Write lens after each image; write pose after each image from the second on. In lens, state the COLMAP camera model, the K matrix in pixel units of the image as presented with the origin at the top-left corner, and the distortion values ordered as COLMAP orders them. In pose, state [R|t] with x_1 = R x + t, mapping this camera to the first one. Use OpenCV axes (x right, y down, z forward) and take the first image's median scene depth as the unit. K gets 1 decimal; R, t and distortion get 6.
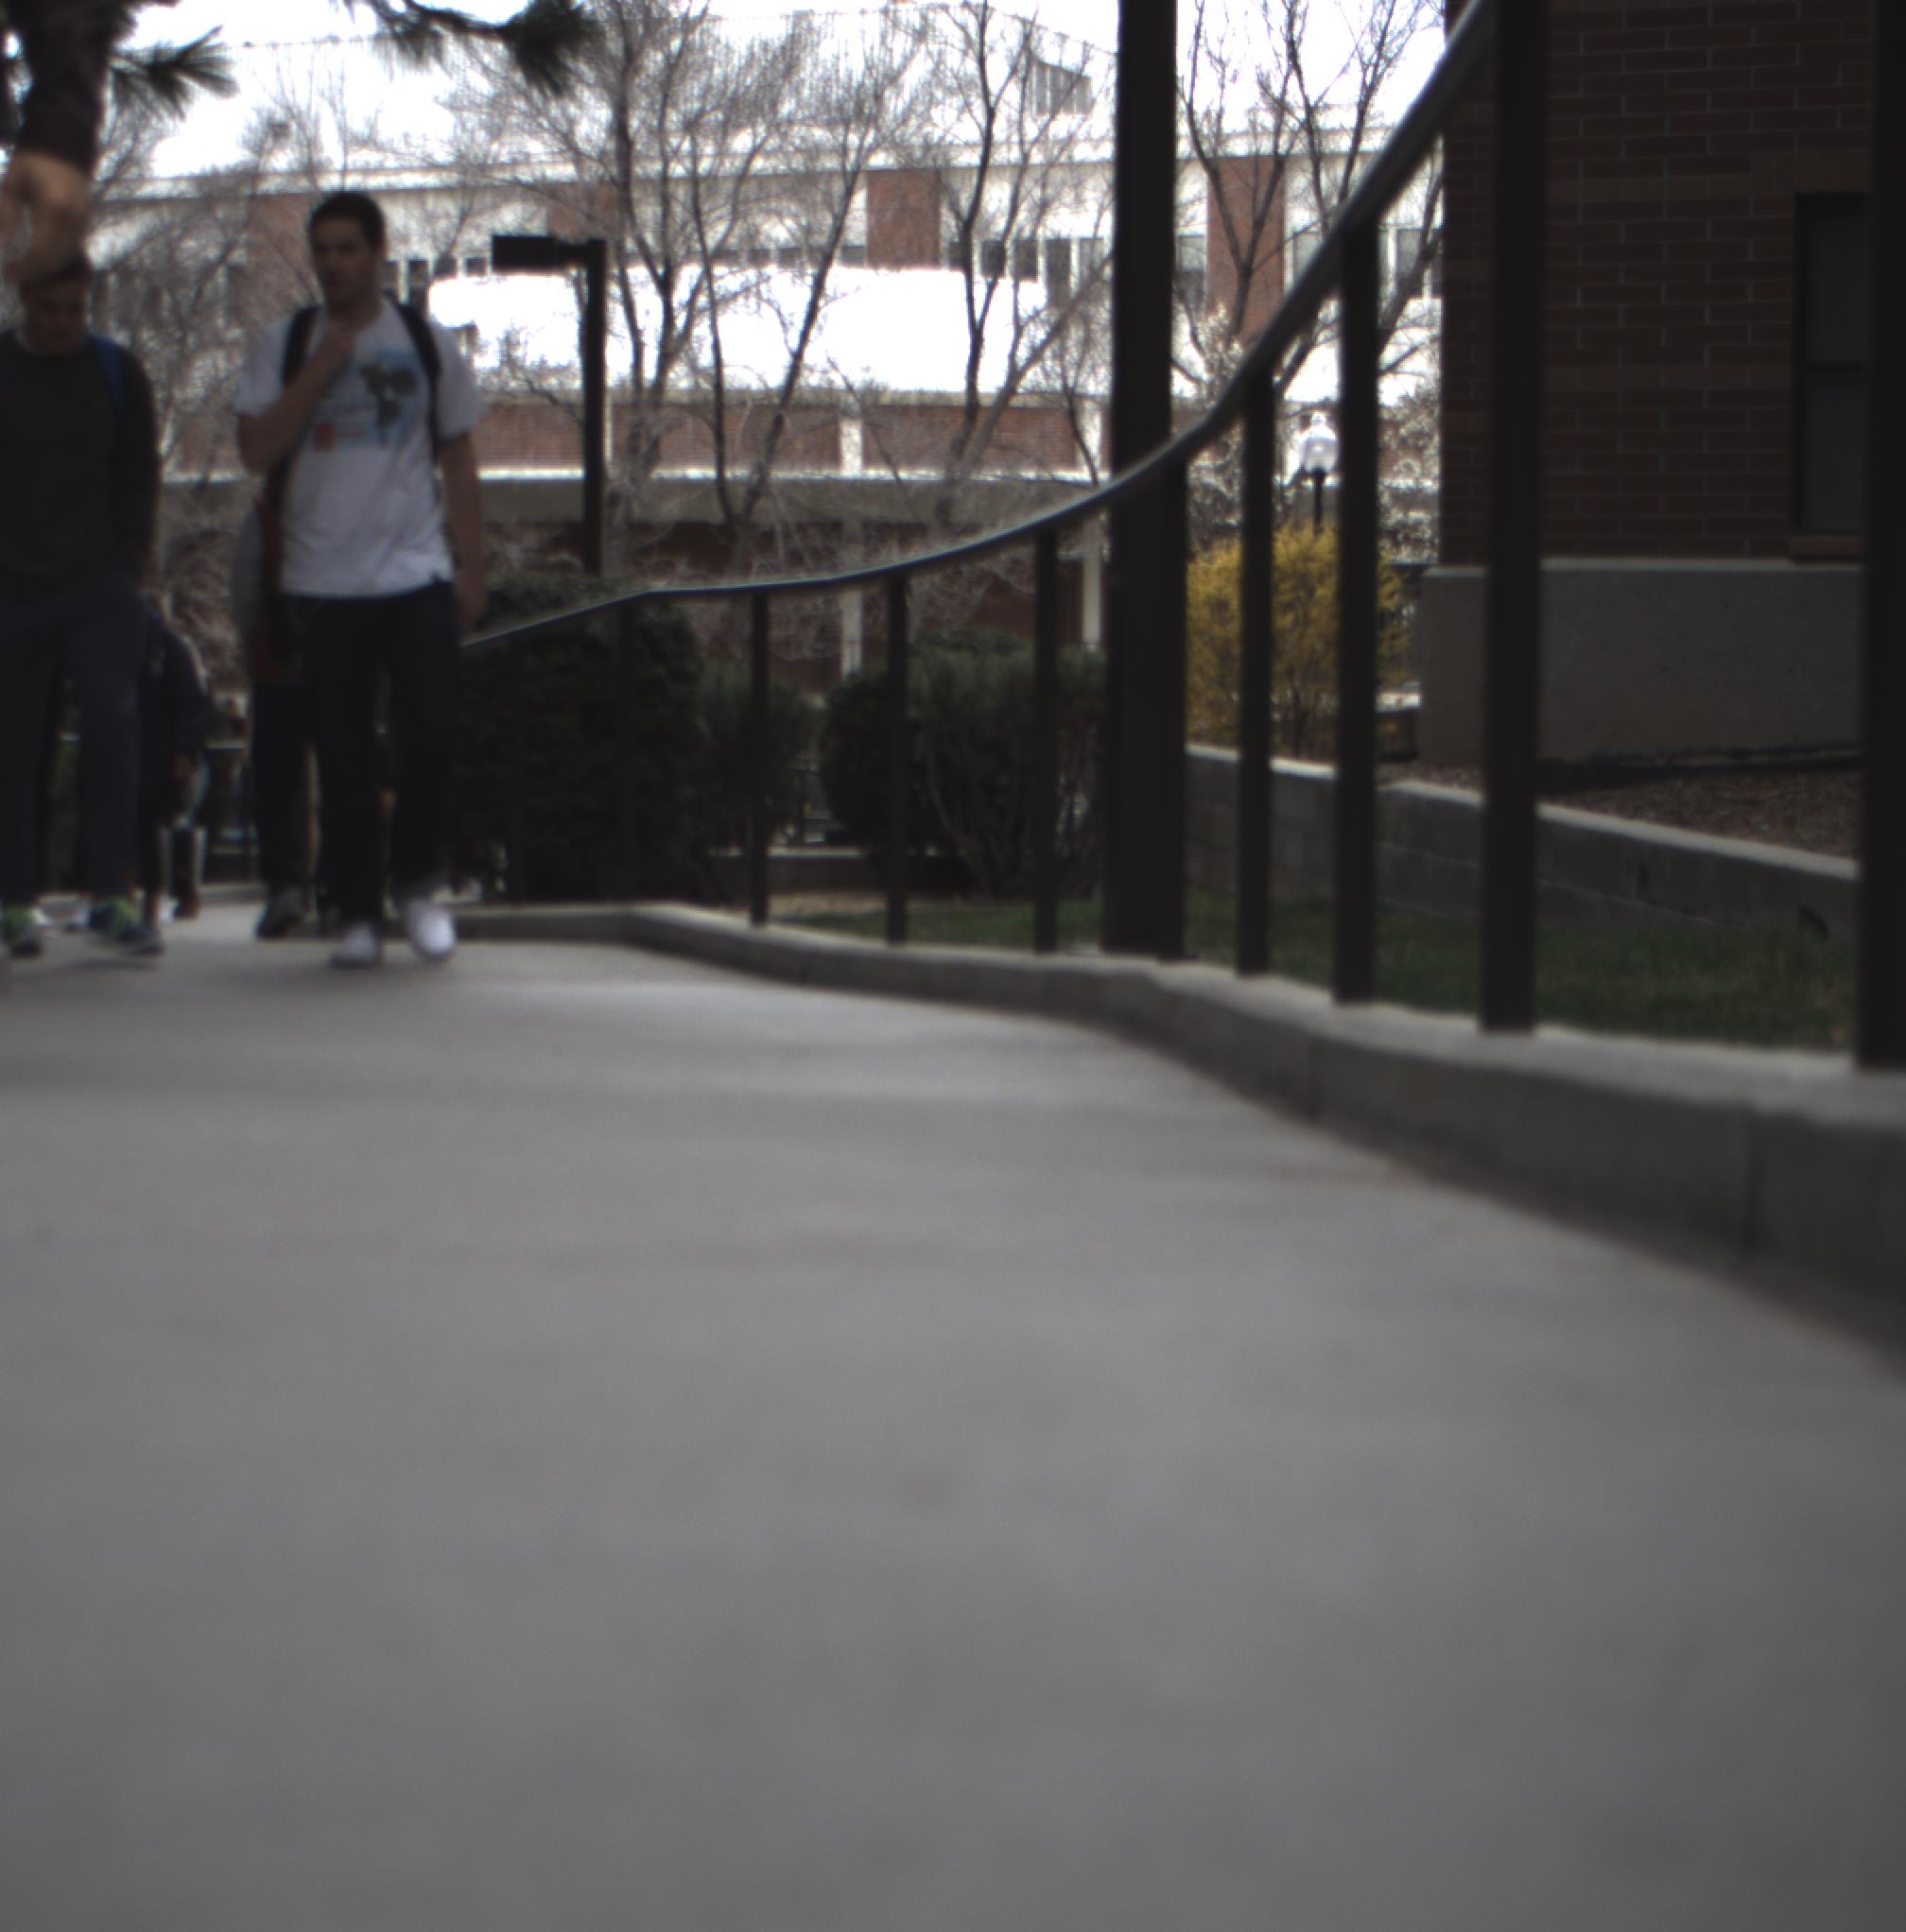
lens RADIAL K [[6090.7, 0, 938.2], [0, 6090.7, 948.6], [0, 0, 1]] dist [0.041077, 0.000000]
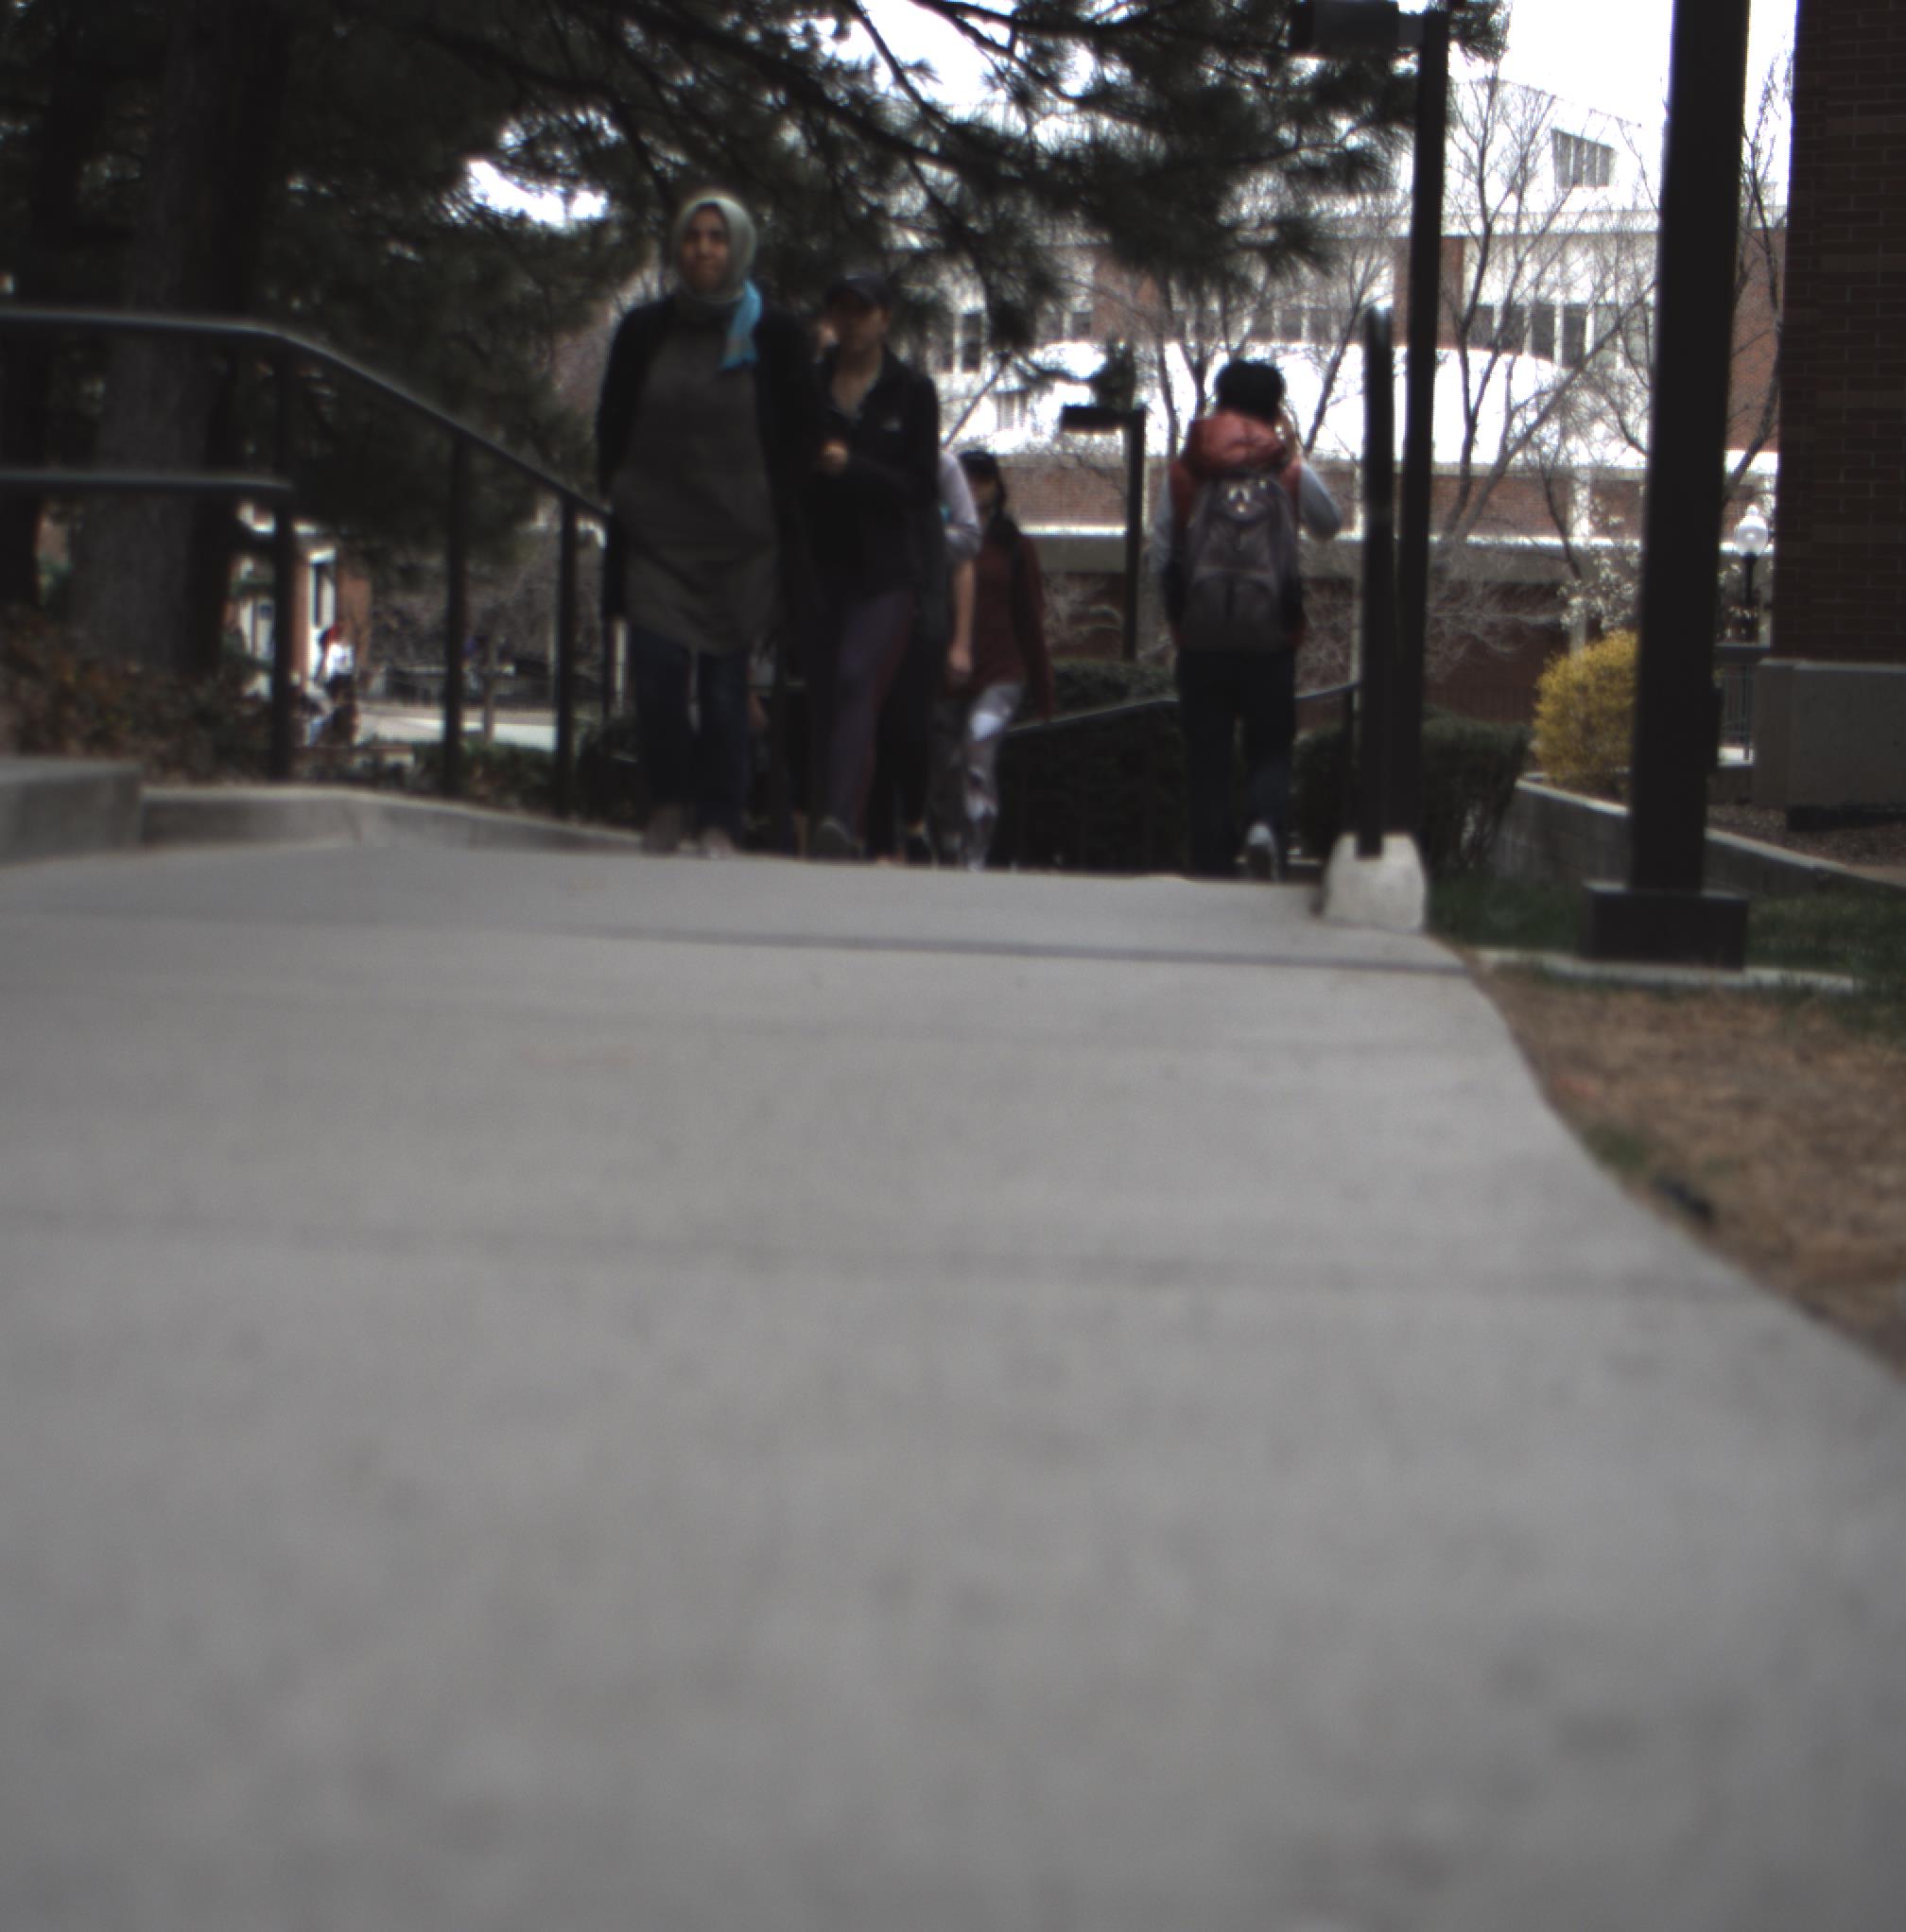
lens RADIAL K [[6090.7, 0, 939.3], [0, 6090.7, 951.8], [0, 0, 1]] dist [0.041077, 0.000000]
pose [[0.995943, 0.026766, -0.085917, 0.008117], [-0.027083, 0.999630, -0.002534, 0.004052], [0.085817, 0.004850, 0.996299, -0.147525]]
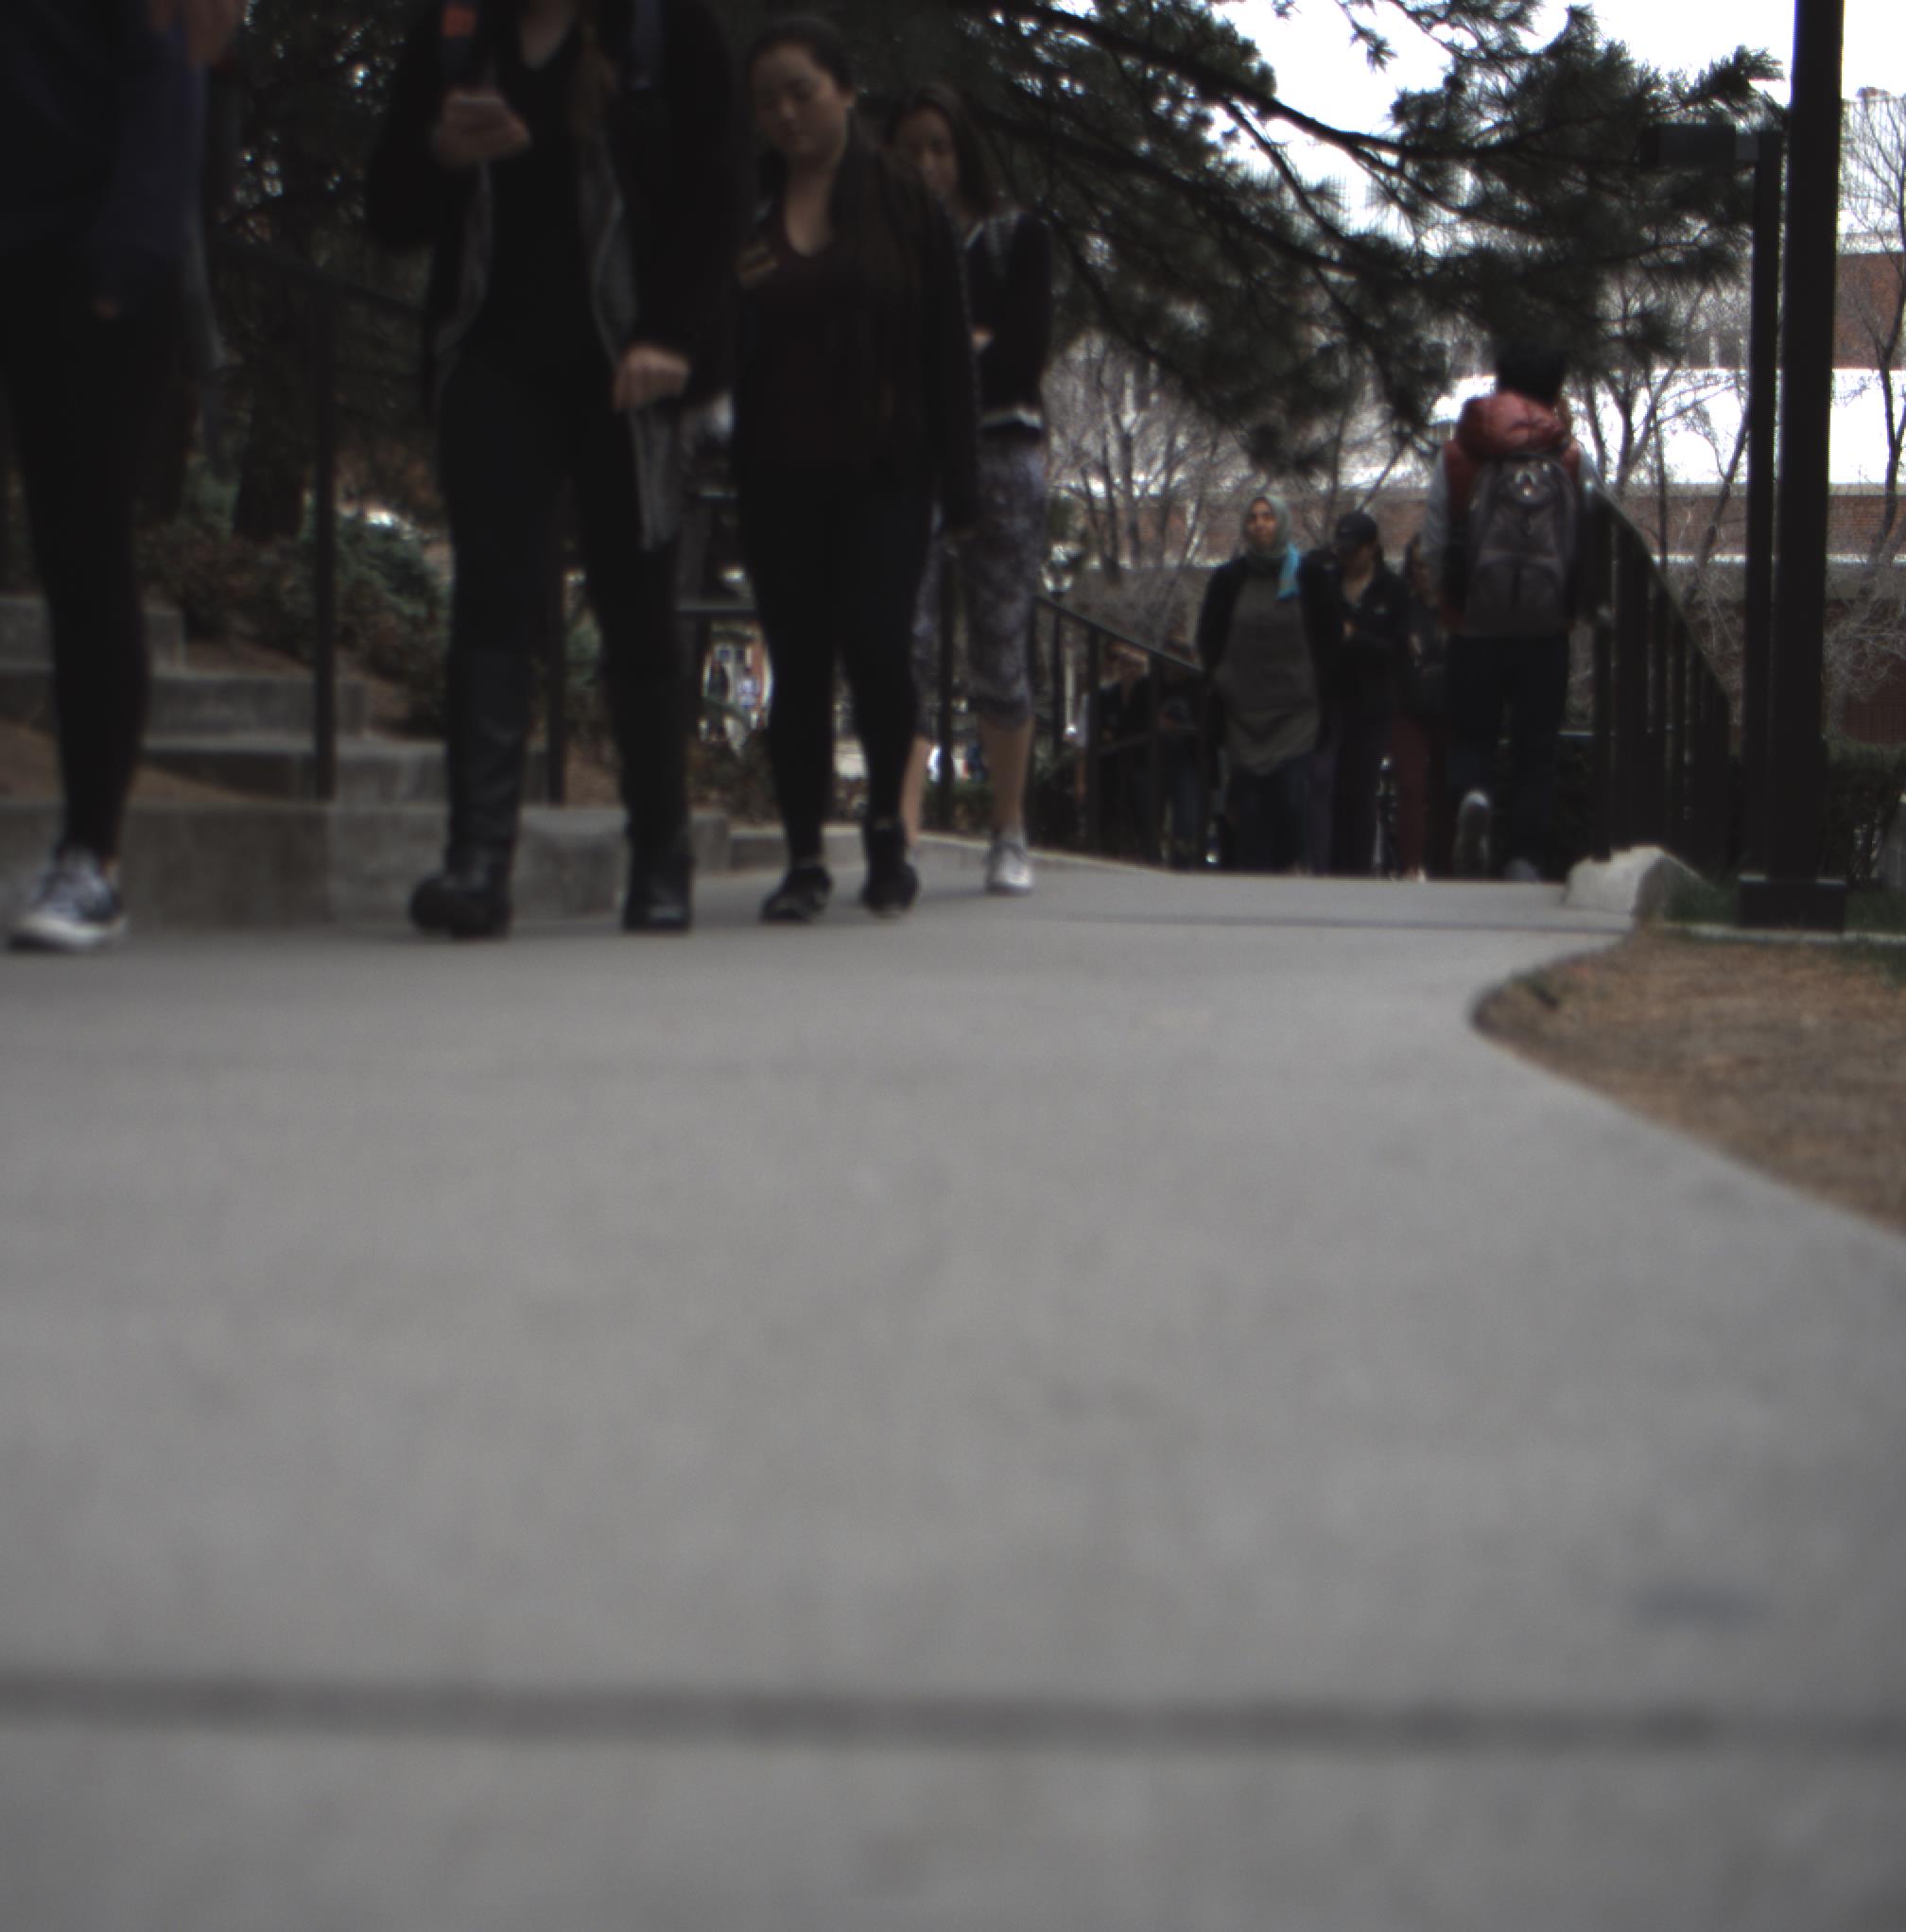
lens RADIAL K [[6090.7, 0, 935.9], [0, 6090.7, 978.0], [0, 0, 1]] dist [0.041077, 0.000000]
pose [[0.986984, 0.008668, -0.160587, 0.014699], [-0.009053, 0.999958, -0.001667, 0.005257], [0.160565, 0.003099, 0.987020, -0.194264]]
